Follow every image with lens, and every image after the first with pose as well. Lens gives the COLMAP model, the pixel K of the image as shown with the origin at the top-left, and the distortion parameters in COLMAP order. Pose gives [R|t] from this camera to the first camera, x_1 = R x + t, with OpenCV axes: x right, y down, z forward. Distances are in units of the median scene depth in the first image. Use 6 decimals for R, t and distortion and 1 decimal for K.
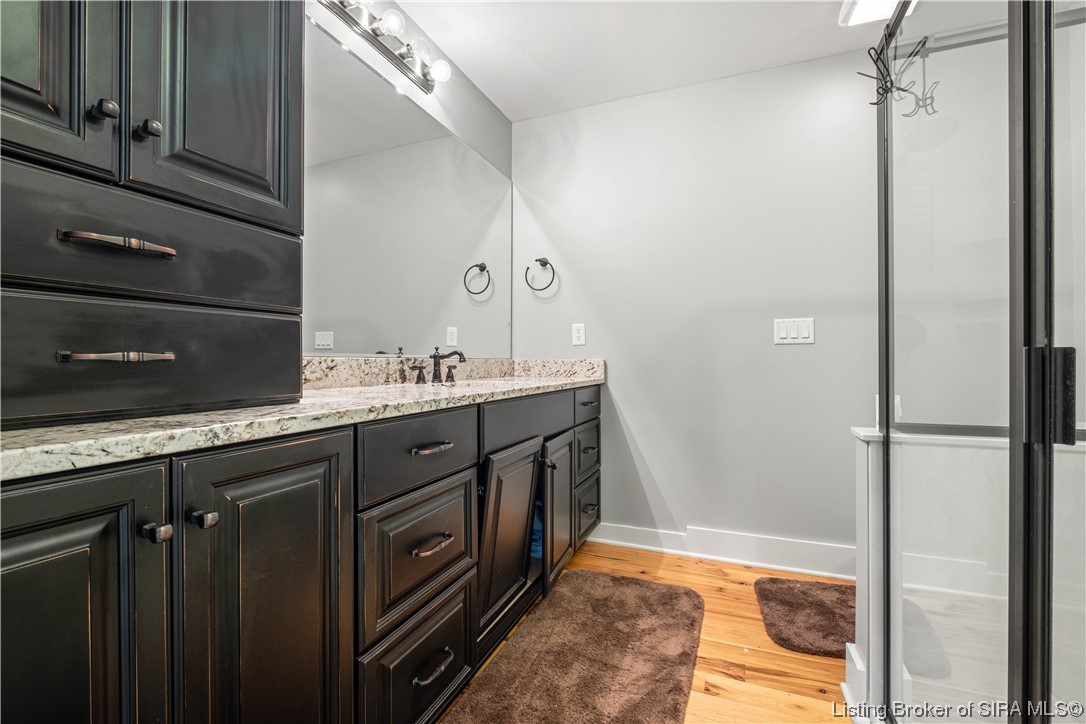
lens RADIAL K [[472.8, 0, 543.8], [0, 472.8, 358.7], [0, 0, 1]] dist [0.001322, -0.003589]
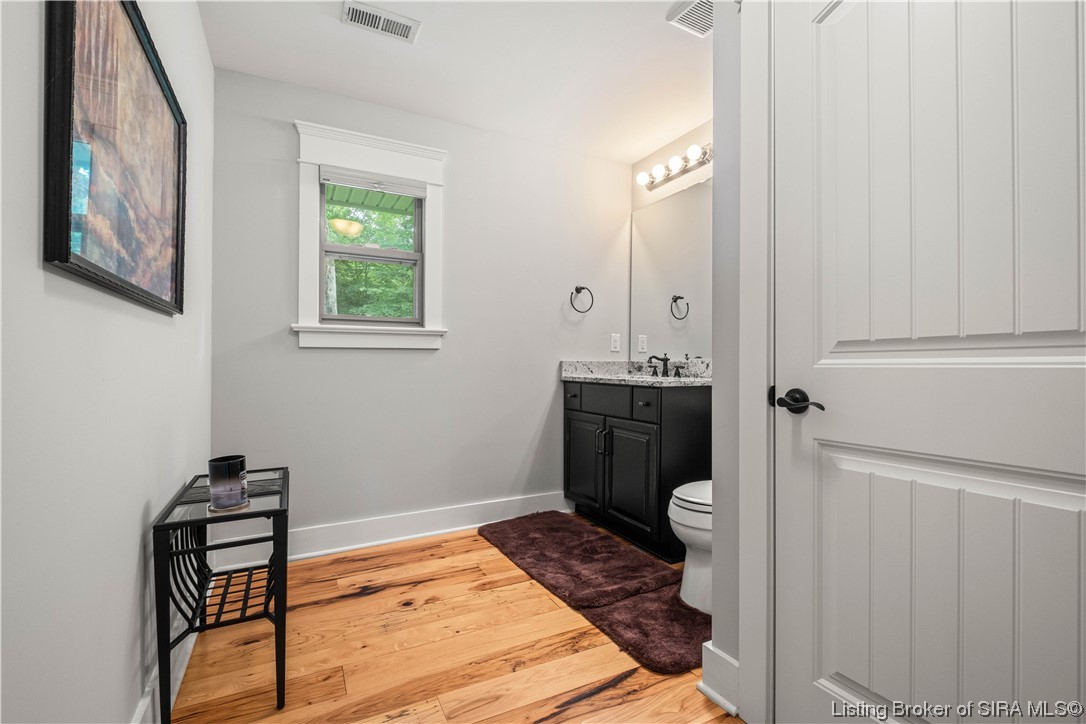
lens RADIAL K [[472.8, 0, 541.6], [0, 472.8, 358.8], [0, 0, 1]] dist [0.001322, -0.003589]
pose [[-0.643130, -0.005972, -0.765734, 1.205341], [-0.004396, 0.999982, -0.004107, 0.000655], [0.765745, 0.000725, -0.643144, 1.710147]]
